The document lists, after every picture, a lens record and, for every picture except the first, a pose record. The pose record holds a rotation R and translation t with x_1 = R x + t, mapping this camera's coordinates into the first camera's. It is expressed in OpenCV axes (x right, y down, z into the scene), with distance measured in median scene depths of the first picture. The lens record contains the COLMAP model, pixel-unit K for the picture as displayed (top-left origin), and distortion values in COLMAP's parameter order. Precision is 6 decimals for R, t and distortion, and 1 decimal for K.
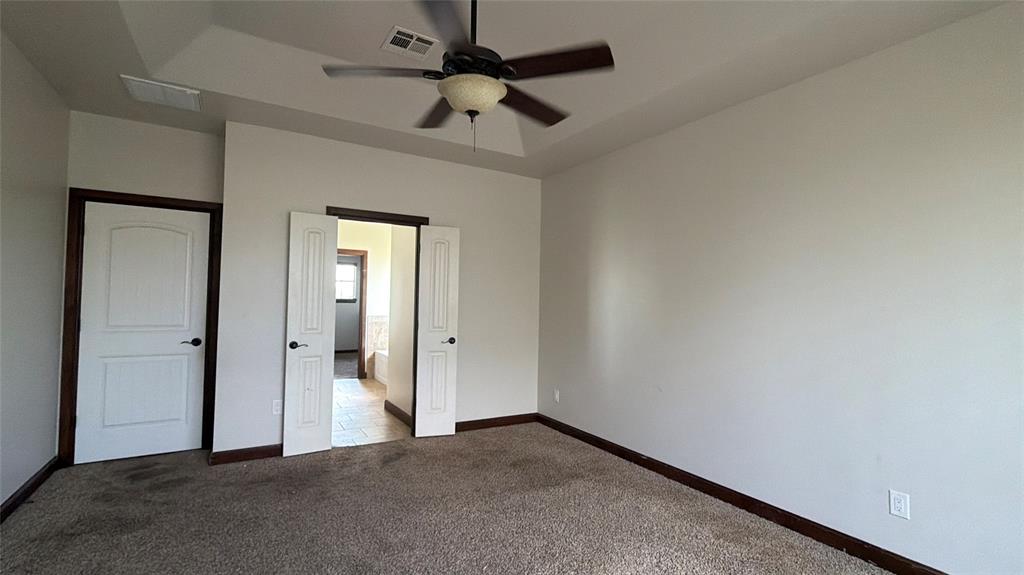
lens RADIAL K [[462.7, 0, 512.0], [0, 462.7, 287.5], [0, 0, 1]] dist [-0.000018, -0.000005]
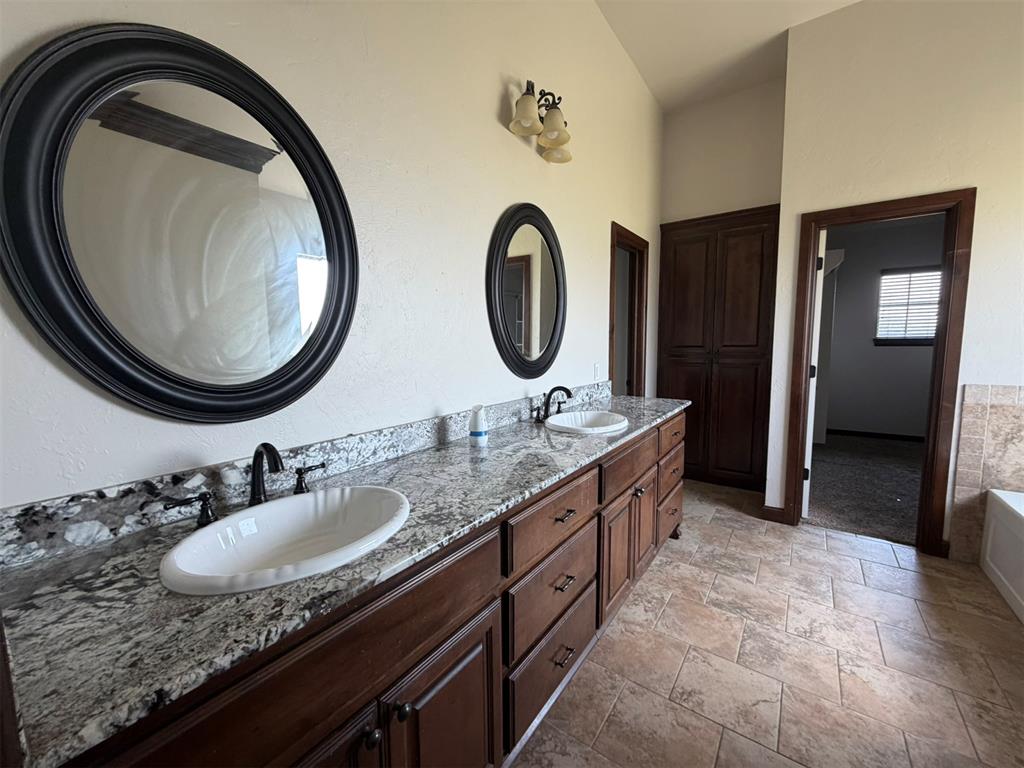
lens RADIAL K [[402.8, 0, 512.0], [0, 402.8, 384.0], [0, 0, 1]] dist [0.000389, 0.000076]
pose [[0.385946, 0.071117, -0.919776, -0.165290], [0.043603, 0.994504, 0.095191, 0.018272], [0.921490, -0.076844, 0.380724, 0.574153]]
